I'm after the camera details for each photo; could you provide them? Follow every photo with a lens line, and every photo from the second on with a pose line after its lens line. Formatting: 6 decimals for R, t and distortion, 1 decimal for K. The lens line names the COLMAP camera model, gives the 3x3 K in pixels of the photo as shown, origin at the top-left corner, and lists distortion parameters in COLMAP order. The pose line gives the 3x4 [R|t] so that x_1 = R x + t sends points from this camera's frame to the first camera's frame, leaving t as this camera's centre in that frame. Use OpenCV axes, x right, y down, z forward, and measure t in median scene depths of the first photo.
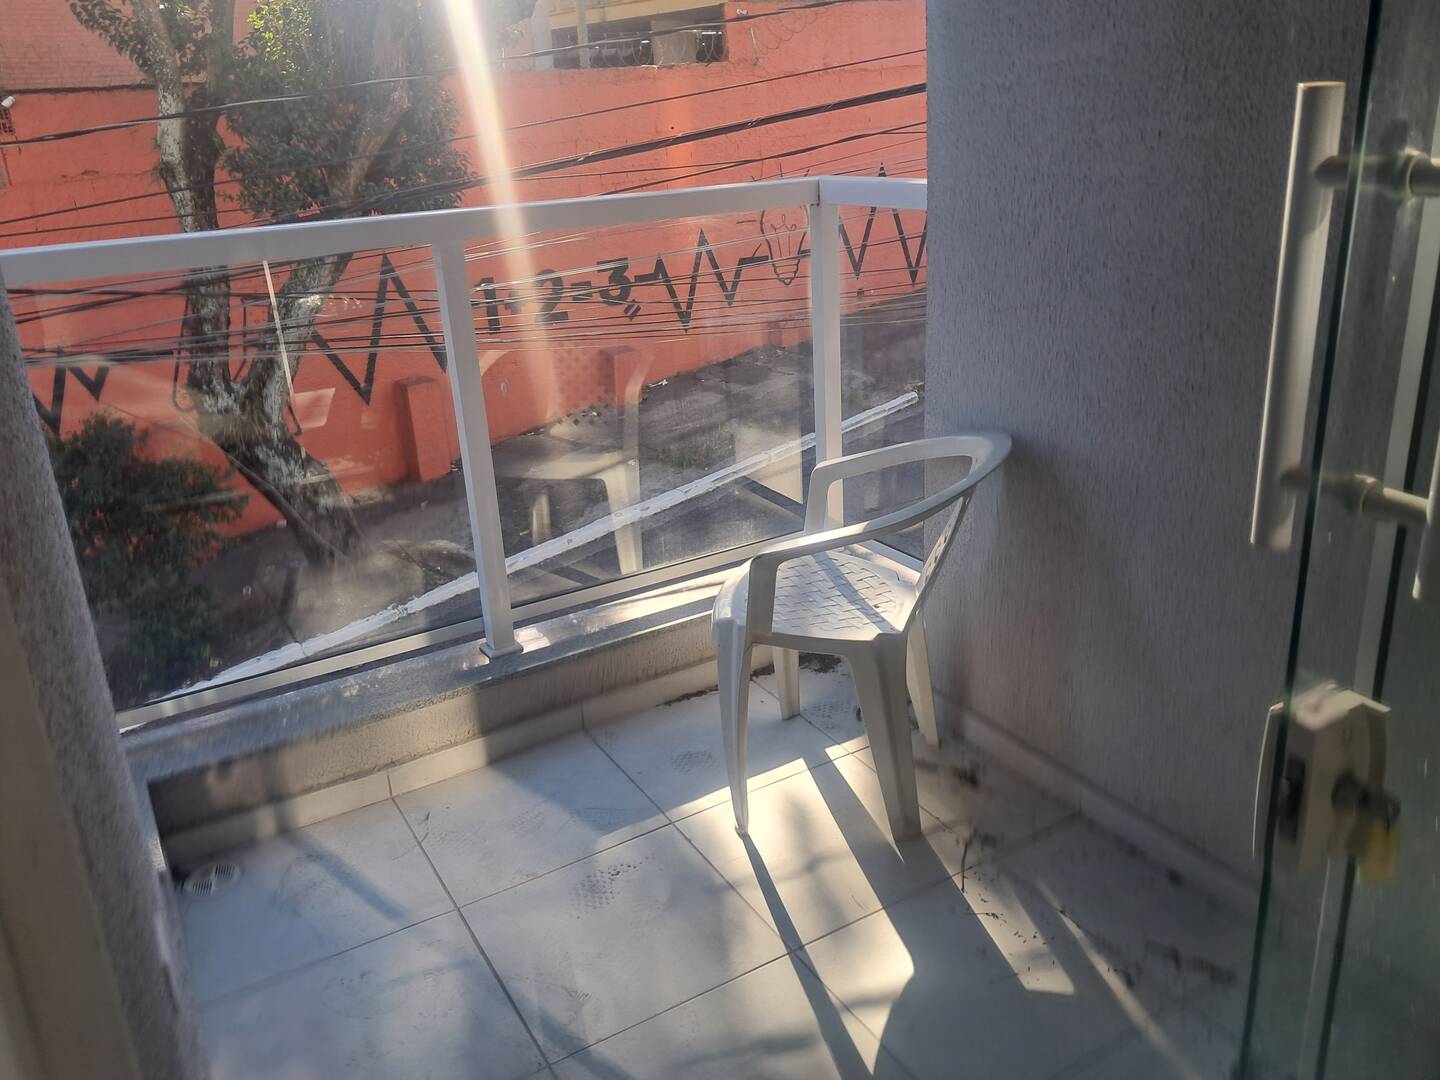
lens RADIAL K [[1140.8, 0, 762.6], [0, 1140.8, 527.5], [0, 0, 1]] dist [0.007255, -0.012878]
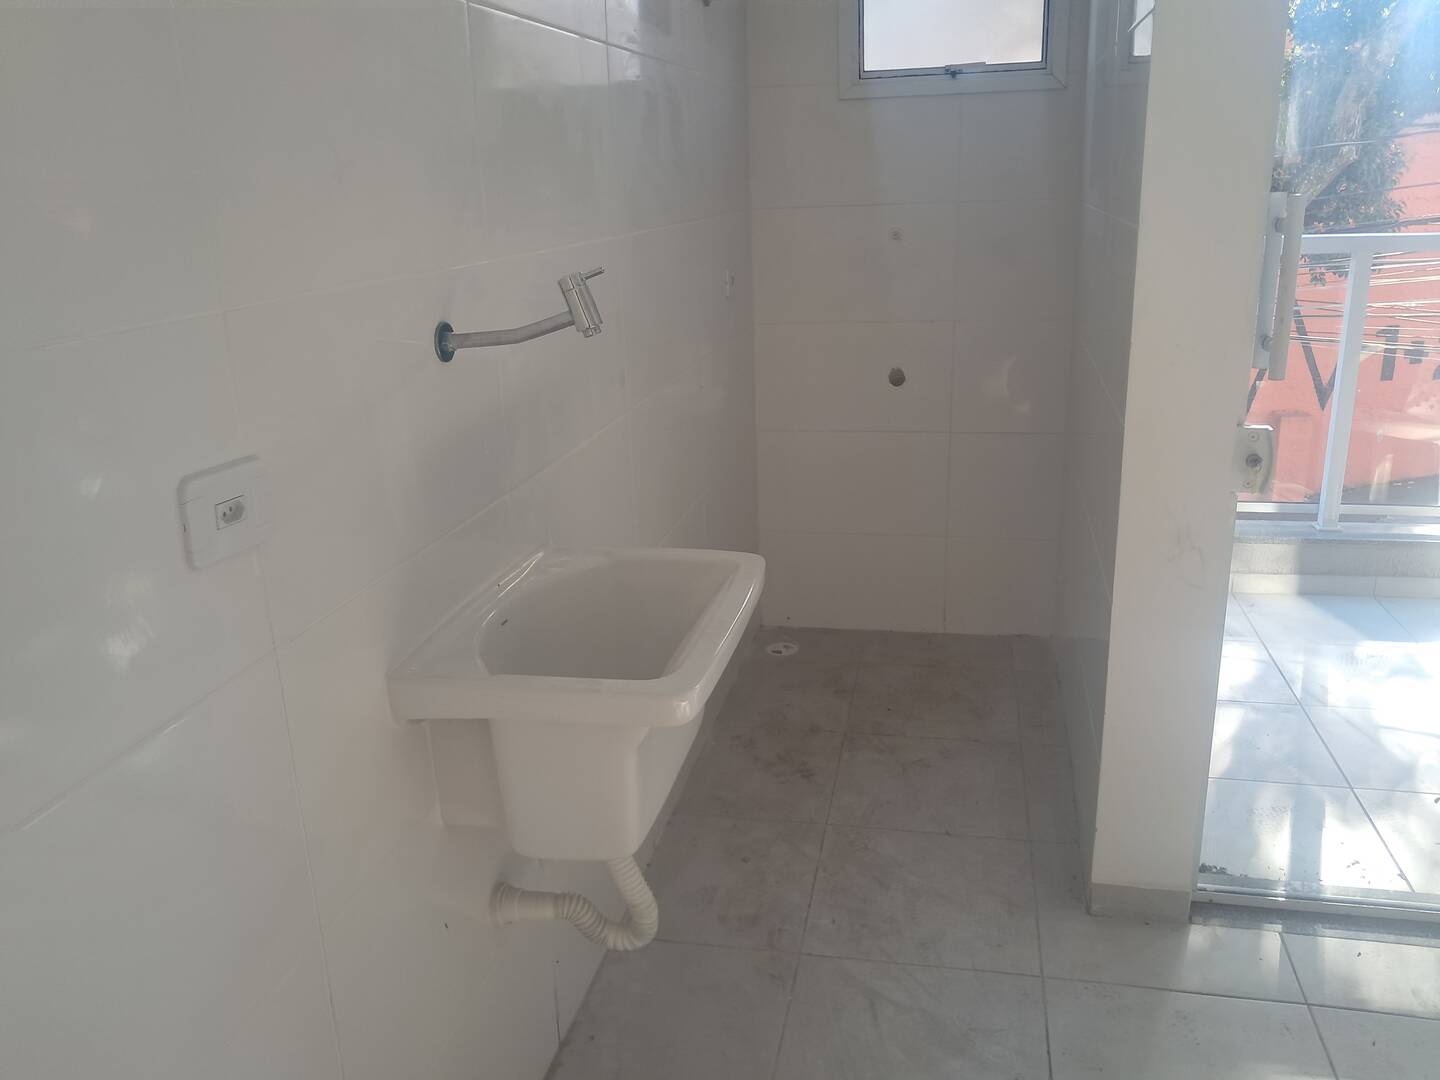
lens RADIAL K [[1140.8, 0, 719.8], [0, 1140.8, 530.7], [0, 0, 1]] dist [0.007255, -0.012878]
pose [[0.718900, 0.215575, -0.660841, 0.055745], [-0.240059, 0.969198, 0.055015, 0.067090], [0.652346, 0.119091, 0.748507, -0.185344]]
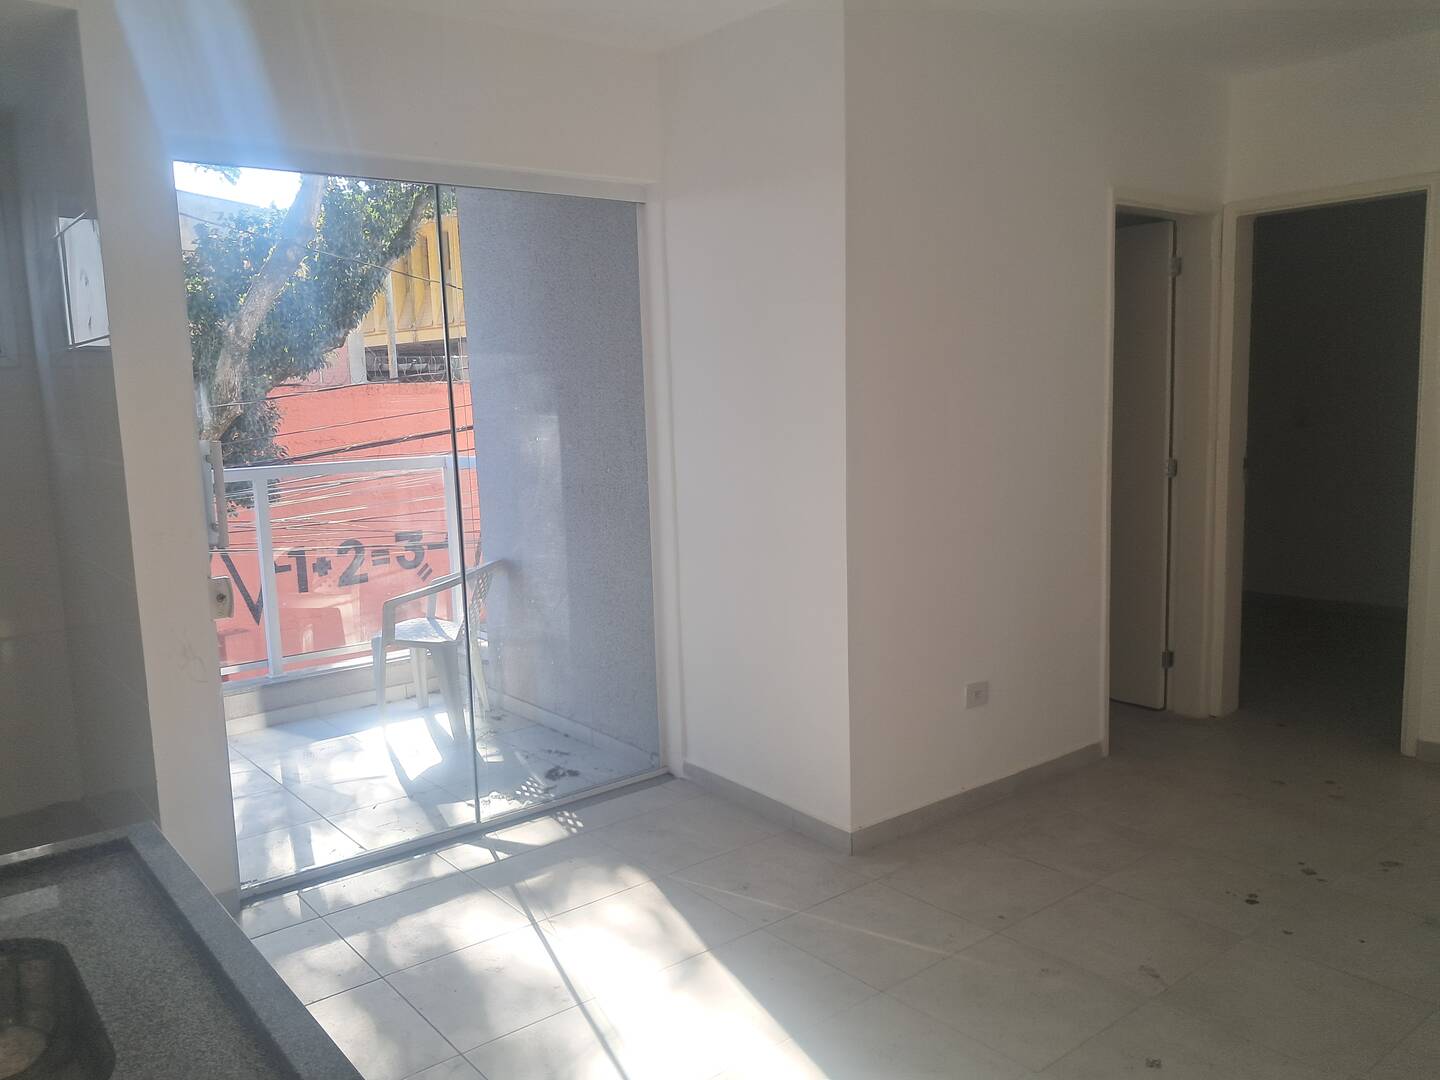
lens RADIAL K [[1140.8, 0, 713.6], [0, 1140.8, 544.5], [0, 0, 1]] dist [0.007255, -0.012878]
pose [[0.994133, -0.012124, 0.107483, 0.099948], [0.036651, 0.972671, -0.229276, 0.114166], [-0.101766, 0.231870, 0.967409, -0.331529]]
